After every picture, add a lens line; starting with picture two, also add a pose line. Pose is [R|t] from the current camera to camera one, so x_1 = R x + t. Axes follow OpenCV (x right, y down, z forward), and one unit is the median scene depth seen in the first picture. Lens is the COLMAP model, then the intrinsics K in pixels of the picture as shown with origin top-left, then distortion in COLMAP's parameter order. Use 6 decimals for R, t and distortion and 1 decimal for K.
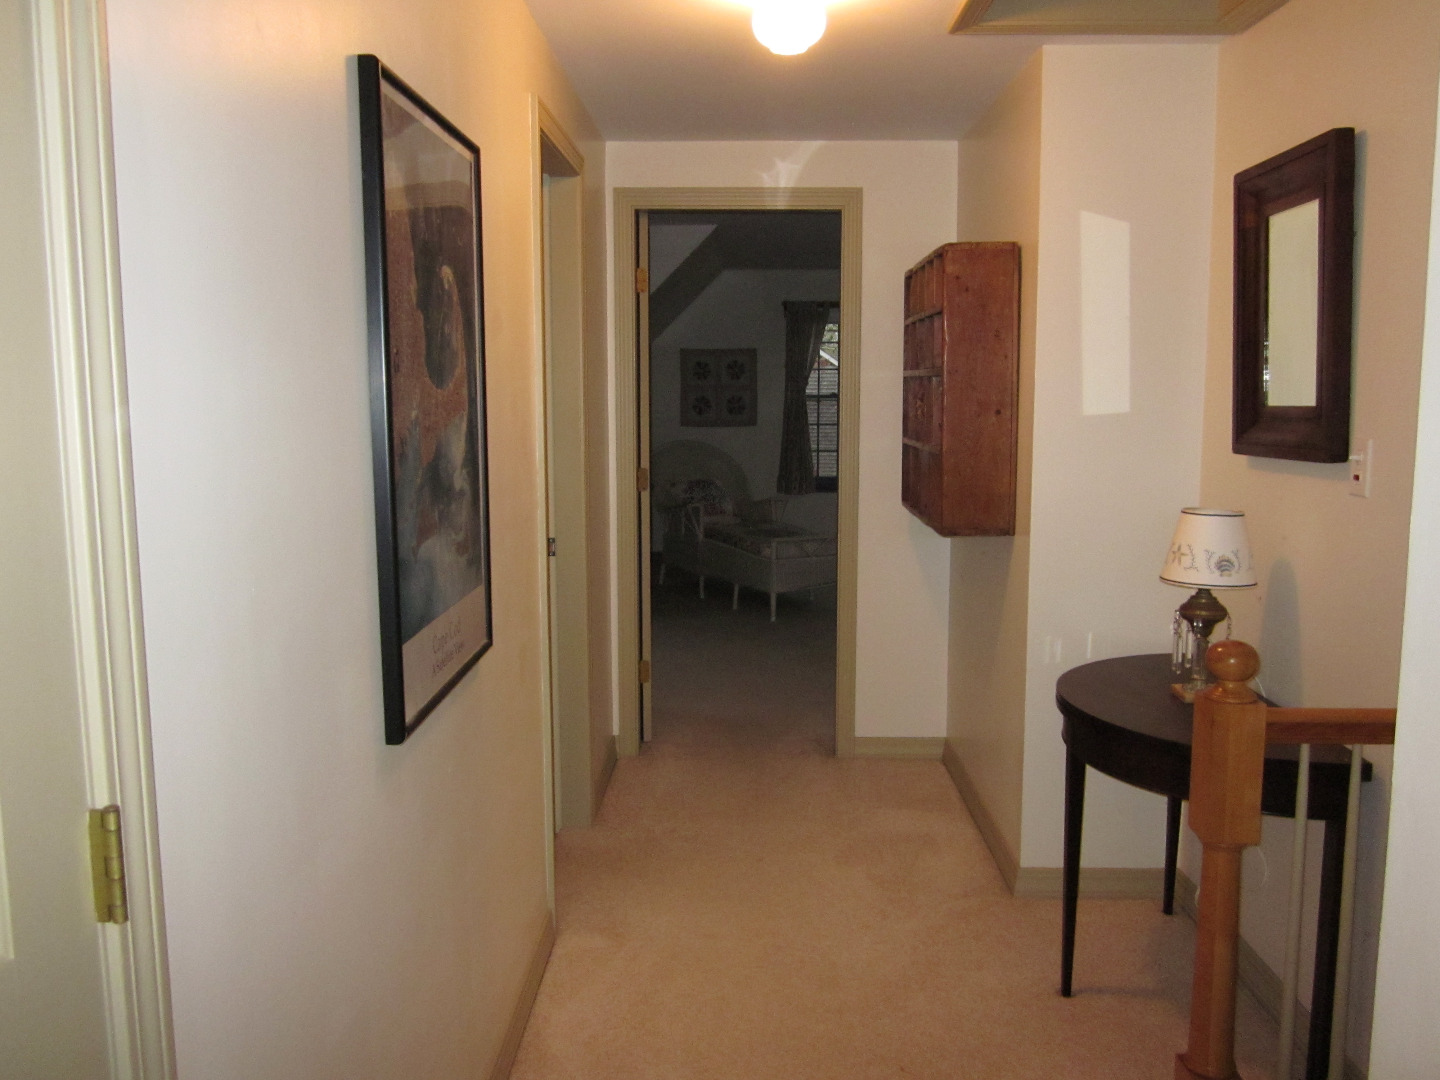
lens RADIAL K [[1213.6, 0, 720.6], [0, 1213.6, 537.7], [0, 0, 1]] dist [-0.037385, 0.014174]
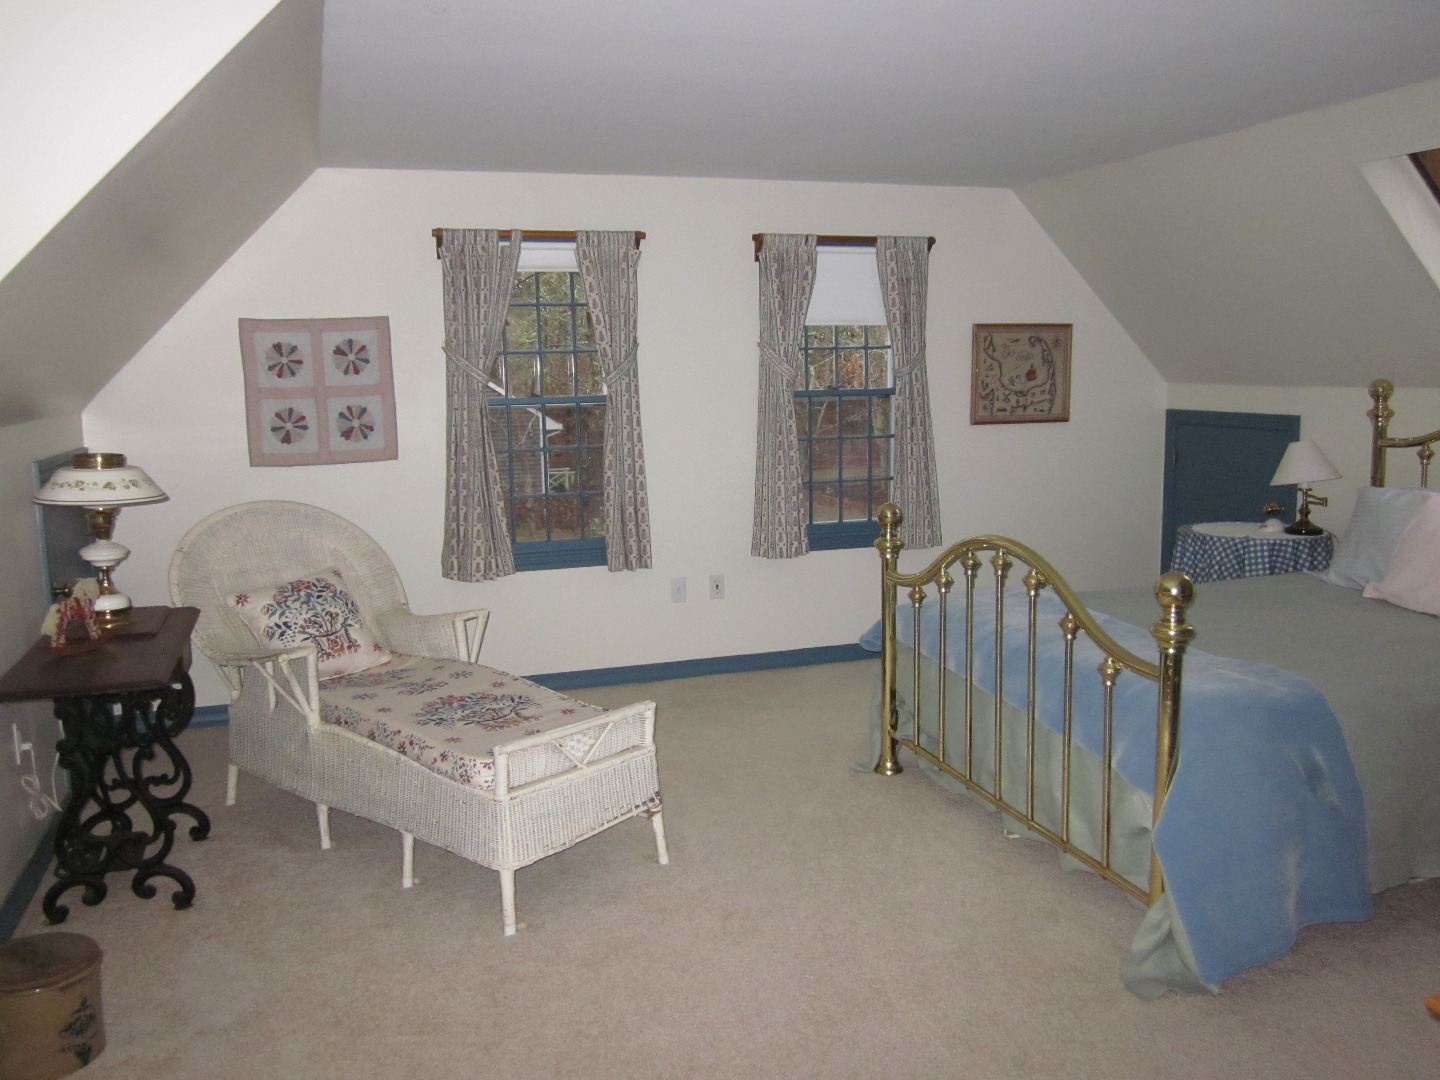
lens RADIAL K [[1213.6, 0, 718.3], [0, 1213.6, 542.5], [0, 0, 1]] dist [-0.037385, 0.014174]
pose [[0.942946, -0.069205, 0.325675, -0.014162], [0.064228, 0.997596, 0.026026, -0.061116], [-0.326693, -0.003624, 0.945124, 0.448792]]
